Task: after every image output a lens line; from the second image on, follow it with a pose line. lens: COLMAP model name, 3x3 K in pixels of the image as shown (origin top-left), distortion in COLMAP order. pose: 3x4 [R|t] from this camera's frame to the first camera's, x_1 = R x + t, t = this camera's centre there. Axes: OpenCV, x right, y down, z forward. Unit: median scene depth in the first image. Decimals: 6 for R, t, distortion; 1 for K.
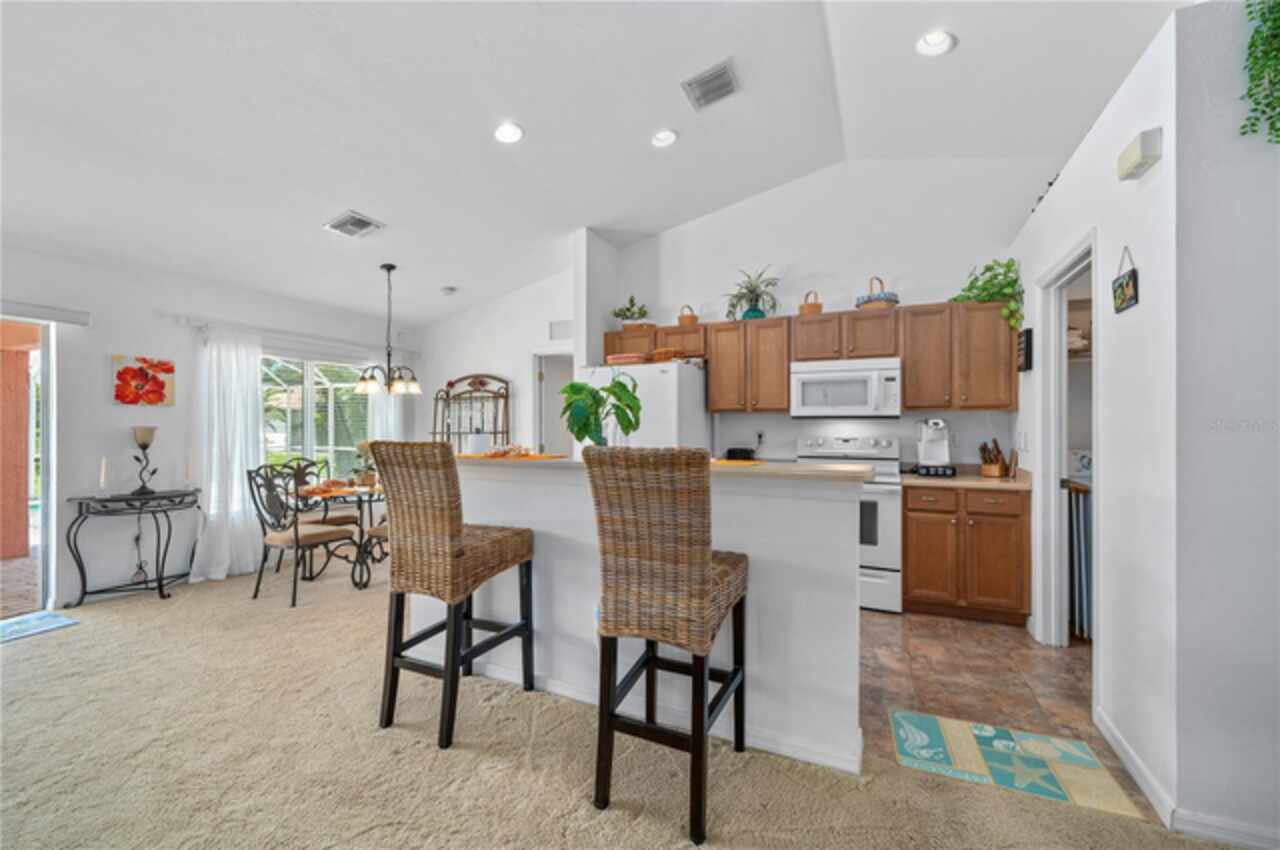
lens RADIAL K [[517.8, 0, 641.3], [0, 517.8, 424.5], [0, 0, 1]] dist [-0.002574, -0.000137]
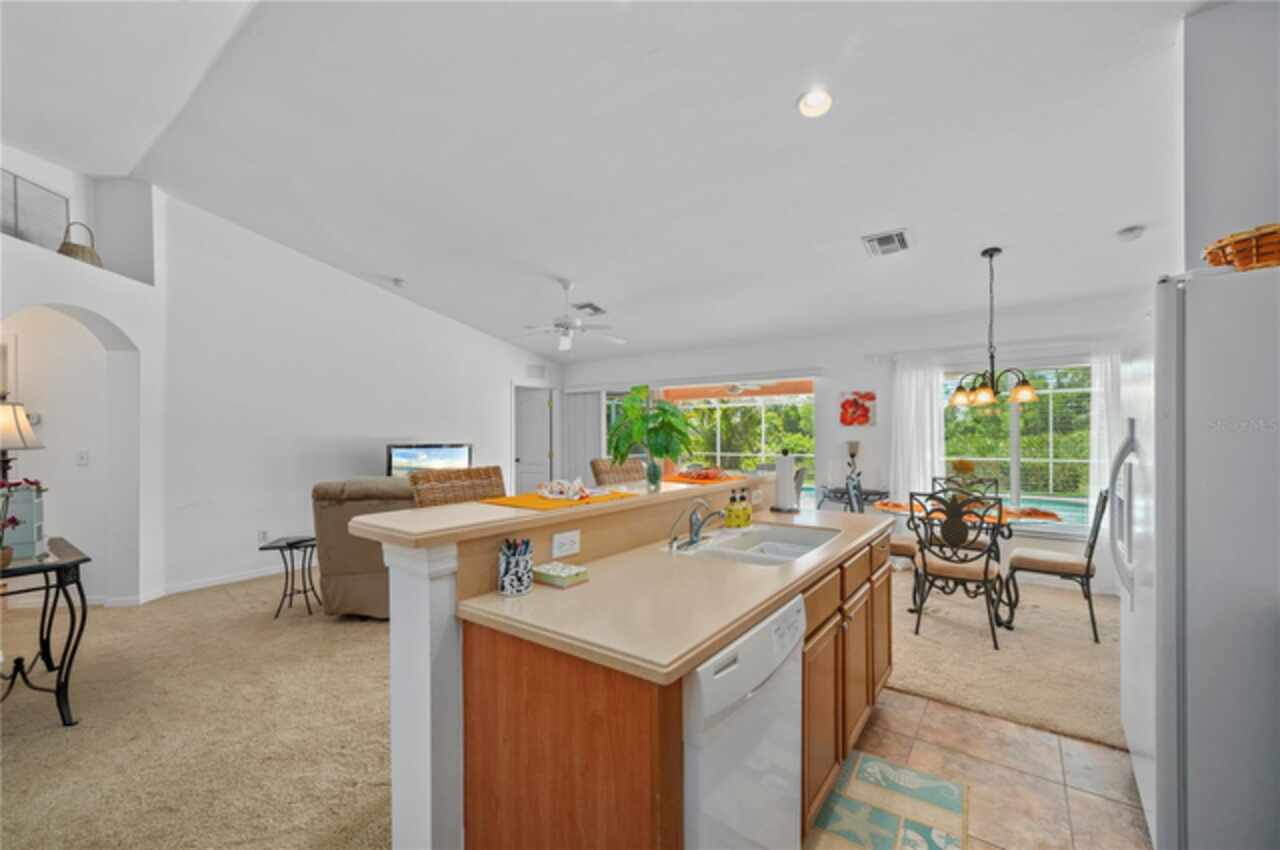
lens RADIAL K [[515.7, 0, 641.6], [0, 515.7, 434.2], [0, 0, 1]] dist [0.001931, 0.000222]
pose [[-0.194259, -0.002334, -0.980947, 0.524843], [0.009288, 0.999948, -0.004218, -0.014615], [0.980906, -0.009931, -0.194227, 0.731119]]
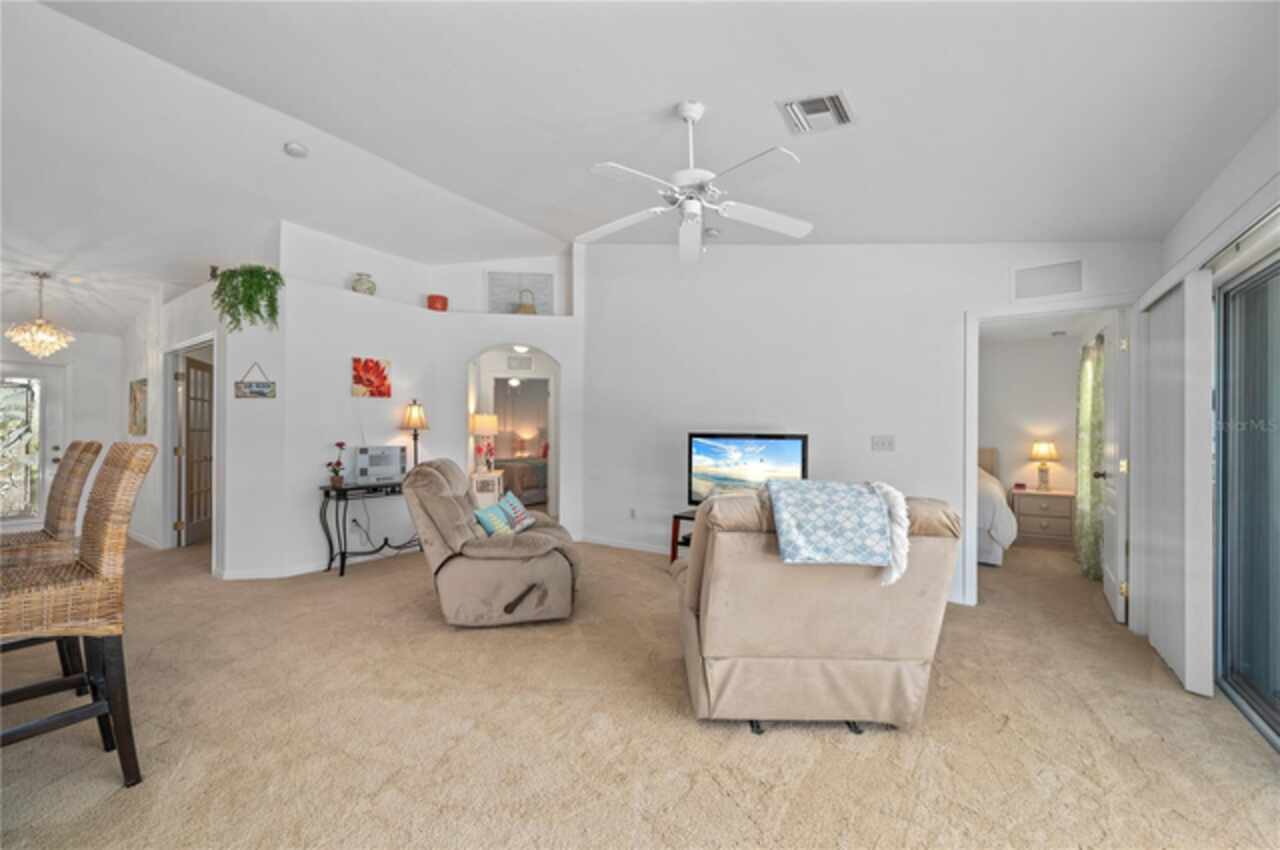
lens RADIAL K [[505.8, 0, 635.0], [0, 505.8, 432.4], [0, 0, 1]] dist [-0.000814, 0.000020]
pose [[-0.984563, -0.004242, 0.174980, -0.809049], [-0.005527, 0.999961, -0.006854, 0.008550], [-0.174944, -0.007715, -0.984548, 0.935049]]
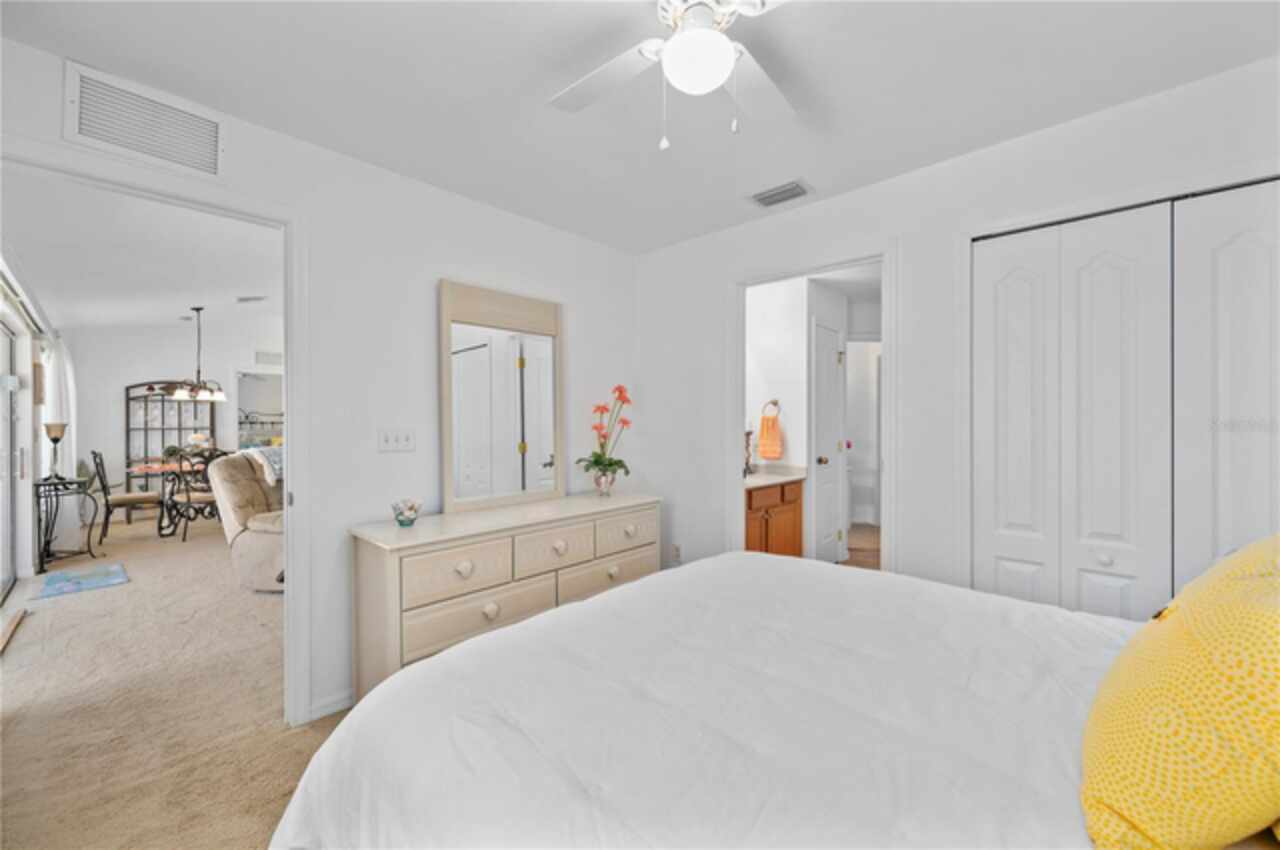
lens RADIAL K [[500.6, 0, 639.3], [0, 500.6, 423.2], [0, 0, 1]] dist [-0.000232, 0.000196]
pose [[0.314620, -0.000176, 0.949218, -1.674277], [-0.002627, 0.999996, 0.001056, -0.001683], [-0.949214, -0.002825, 0.314619, -0.655815]]
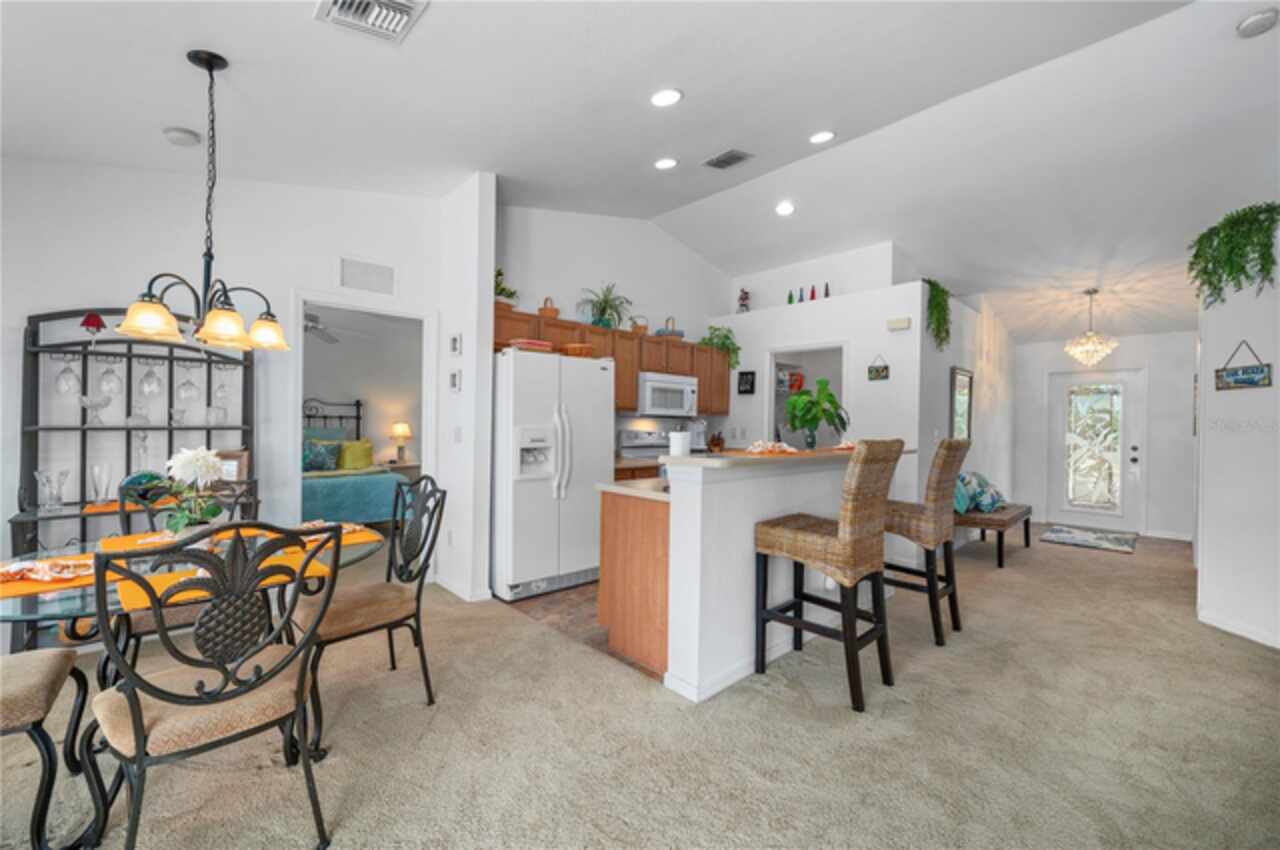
lens RADIAL K [[517.8, 0, 641.3], [0, 517.8, 424.5], [0, 0, 1]] dist [-0.002574, -0.000137]
pose [[0.366643, 0.003944, 0.930353, -0.923921], [-0.019412, 0.999806, 0.003412, 0.003402], [-0.930159, -0.019311, 0.366649, 0.581122]]
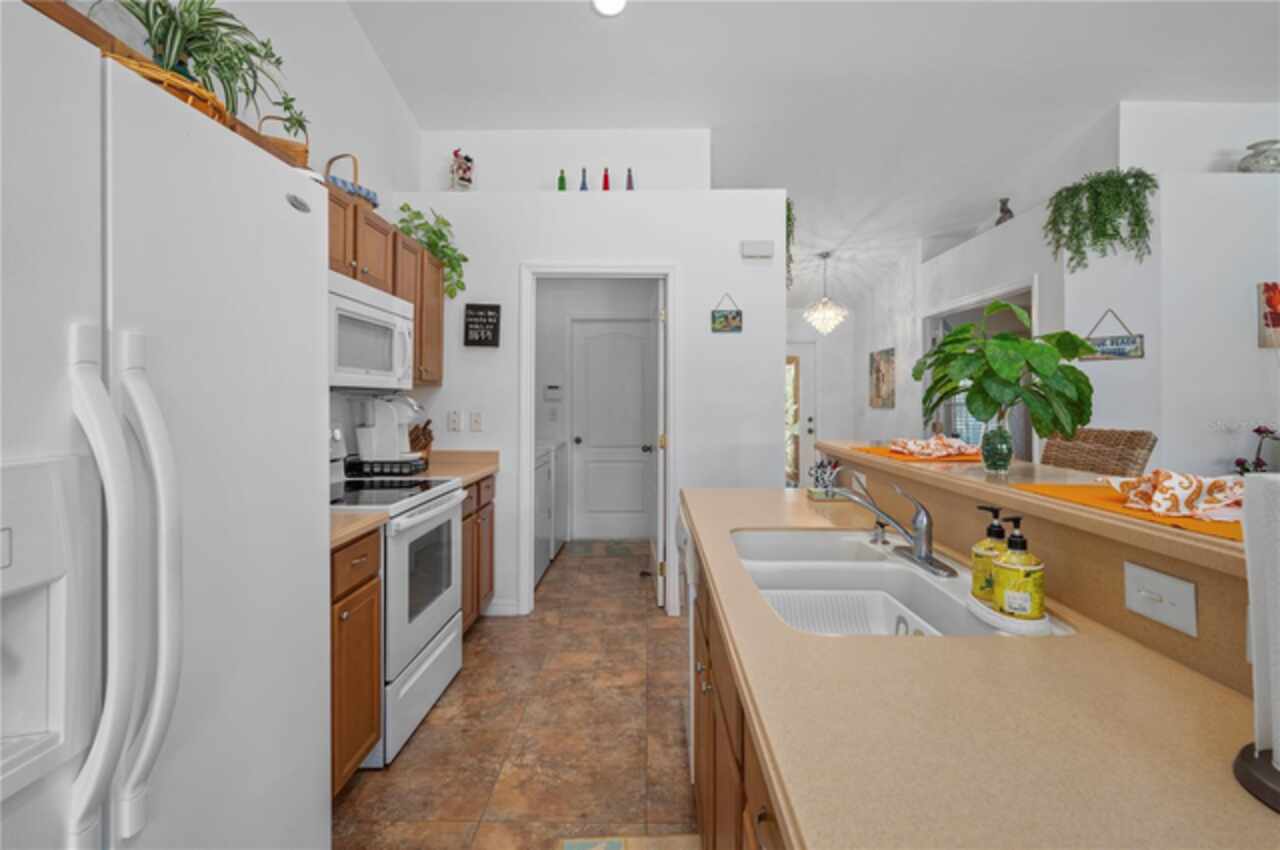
lens RADIAL K [[587.0, 0, 645.8], [0, 587.0, 391.2], [0, 0, 1]] dist [-0.001415, -0.000029]
pose [[-0.413099, 0.011921, 0.910608, -0.313087], [-0.005218, 0.999867, -0.015457, -0.005017], [-0.910671, -0.011137, -0.412981, 1.006088]]
